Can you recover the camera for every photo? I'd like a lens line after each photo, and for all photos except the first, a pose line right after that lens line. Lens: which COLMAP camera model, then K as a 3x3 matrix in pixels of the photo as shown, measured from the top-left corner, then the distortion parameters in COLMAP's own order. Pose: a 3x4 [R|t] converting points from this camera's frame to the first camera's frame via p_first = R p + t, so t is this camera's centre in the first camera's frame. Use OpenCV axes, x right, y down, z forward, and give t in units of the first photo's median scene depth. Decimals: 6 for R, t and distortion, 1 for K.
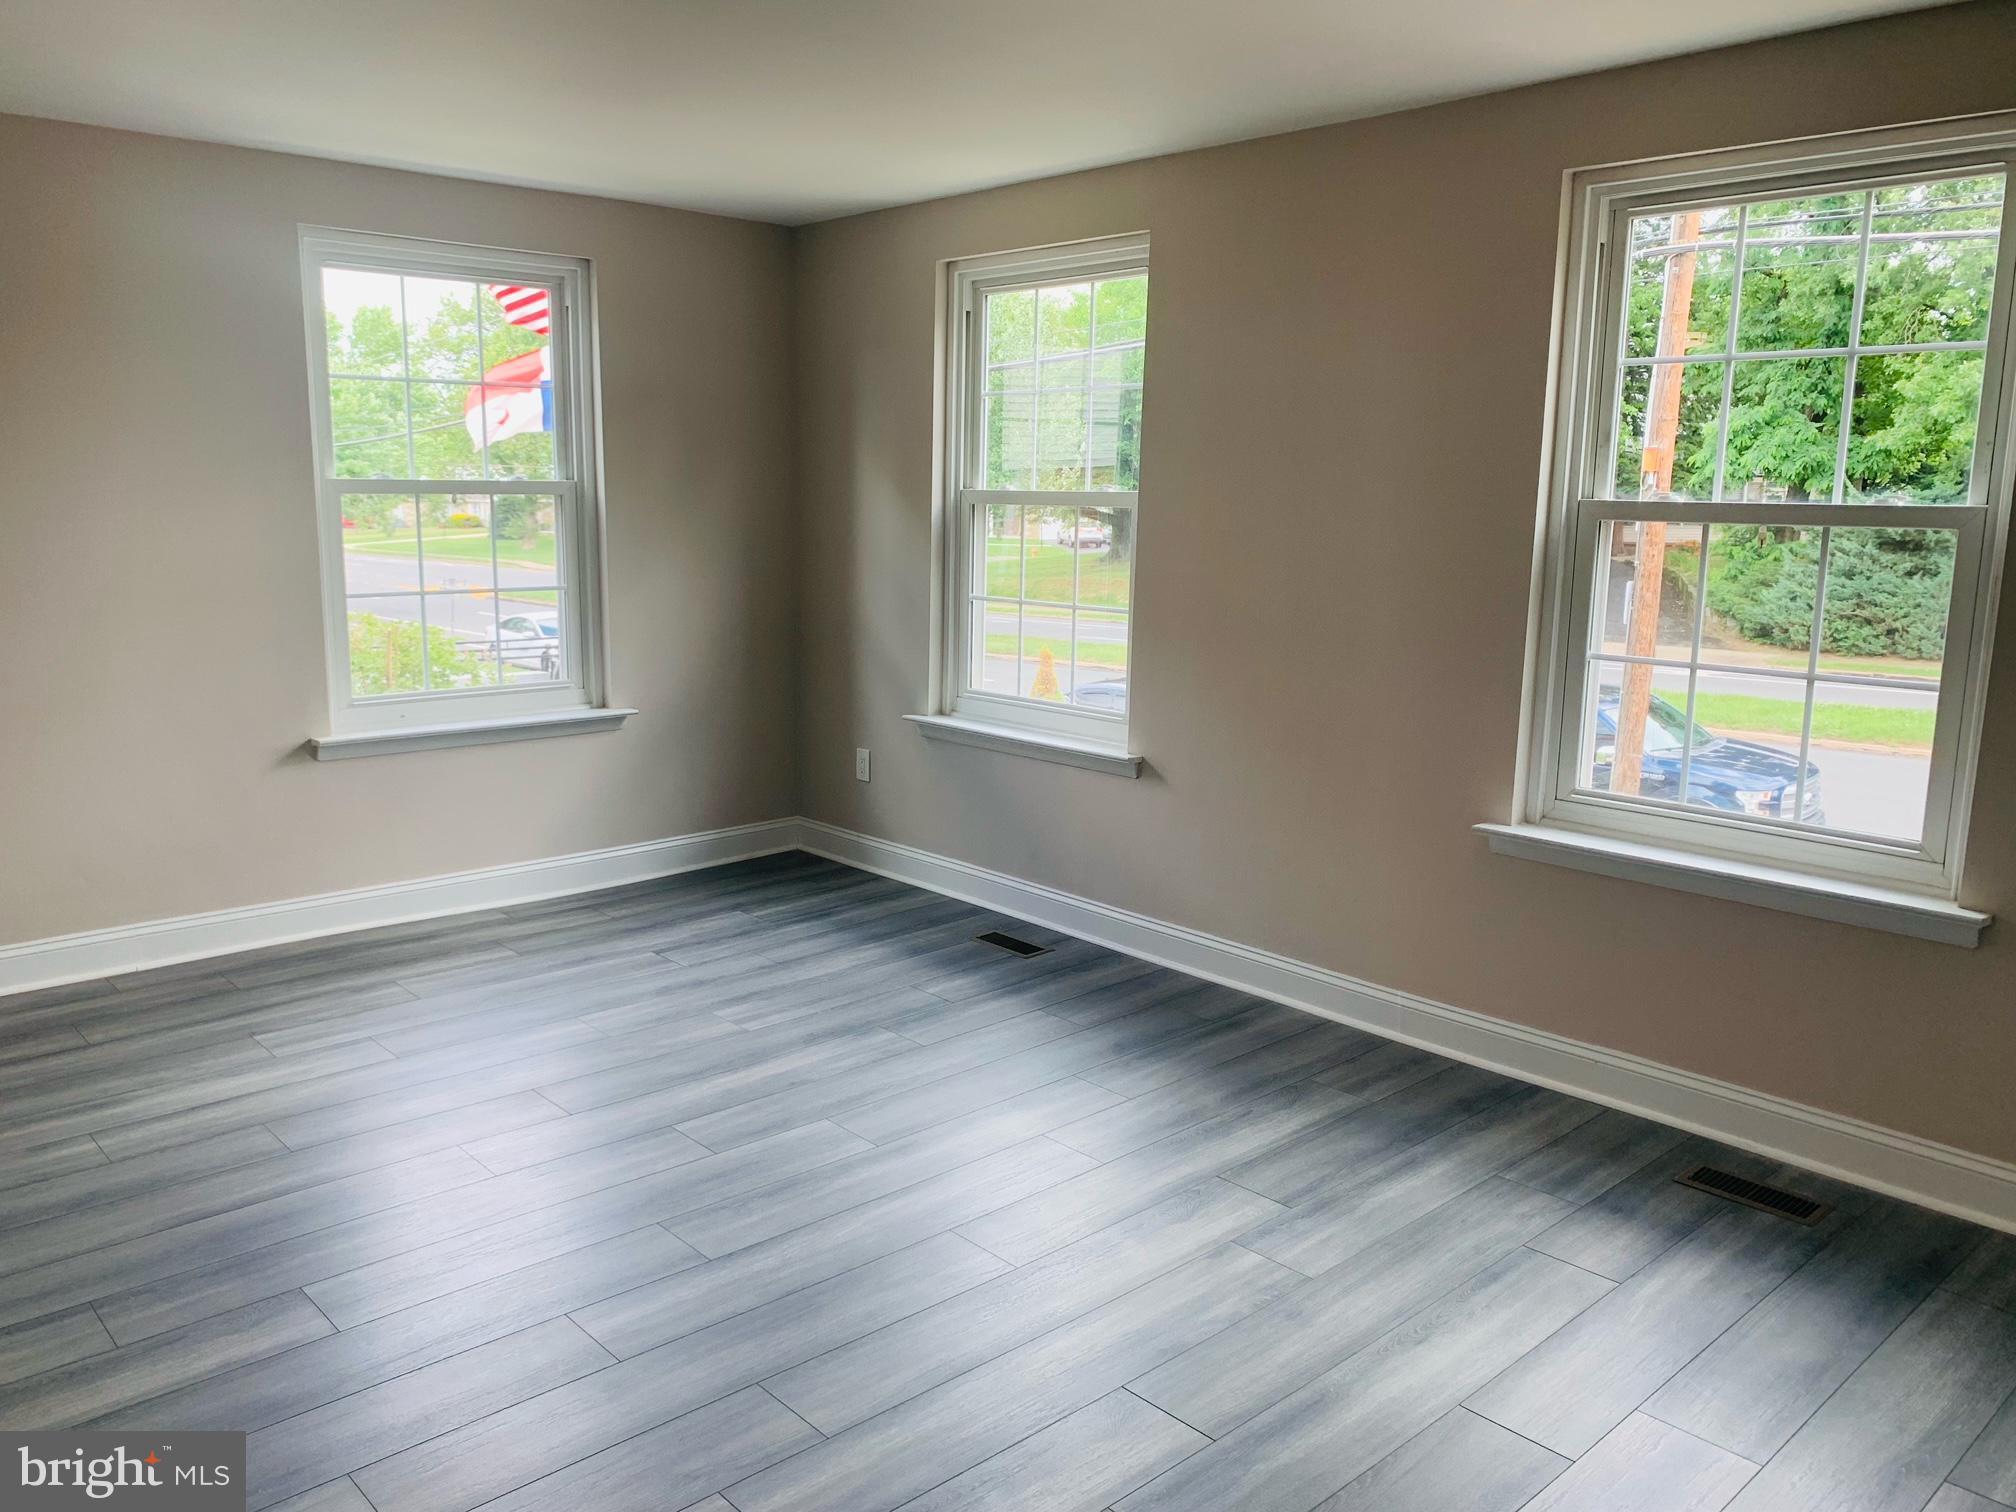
lens RADIAL K [[1553.0, 0, 1017.7], [0, 1553.0, 750.6], [0, 0, 1]] dist [0.030491, -0.043246]
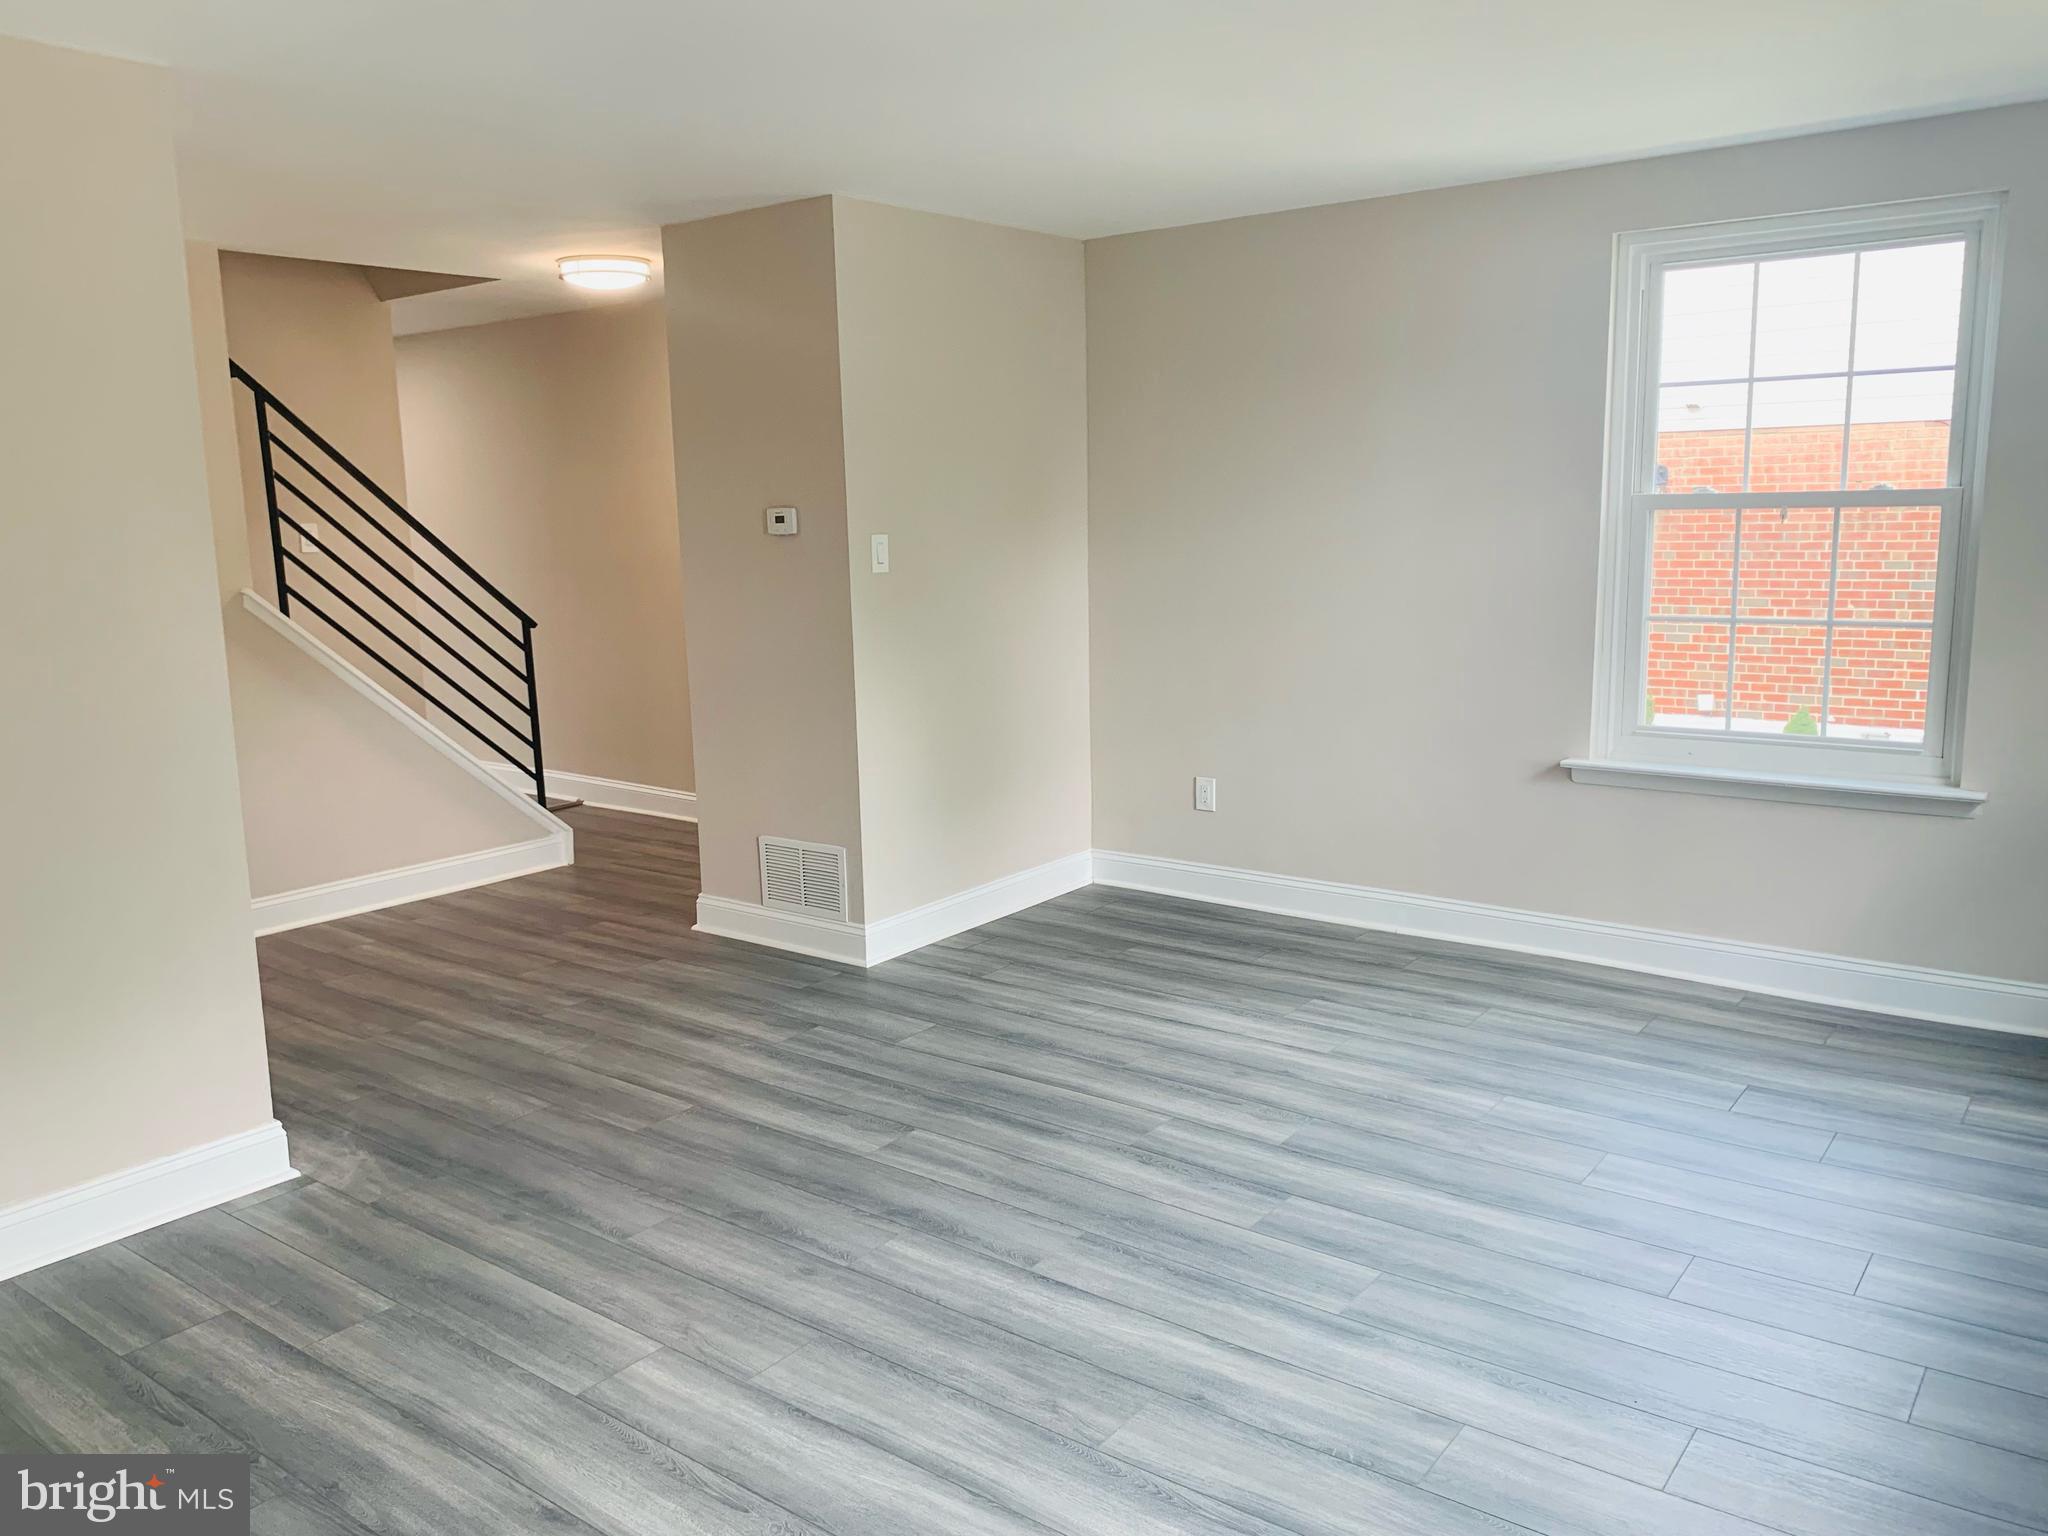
lens RADIAL K [[1577.7, 0, 1033.9], [0, 1577.7, 762.5], [0, 0, 1]] dist [0.030491, -0.043246]
pose [[0.151613, 0.140597, -0.978390, 0.496288], [-0.144034, 0.982409, 0.118854, -0.078621], [0.977889, 0.122902, 0.169197, 0.511949]]
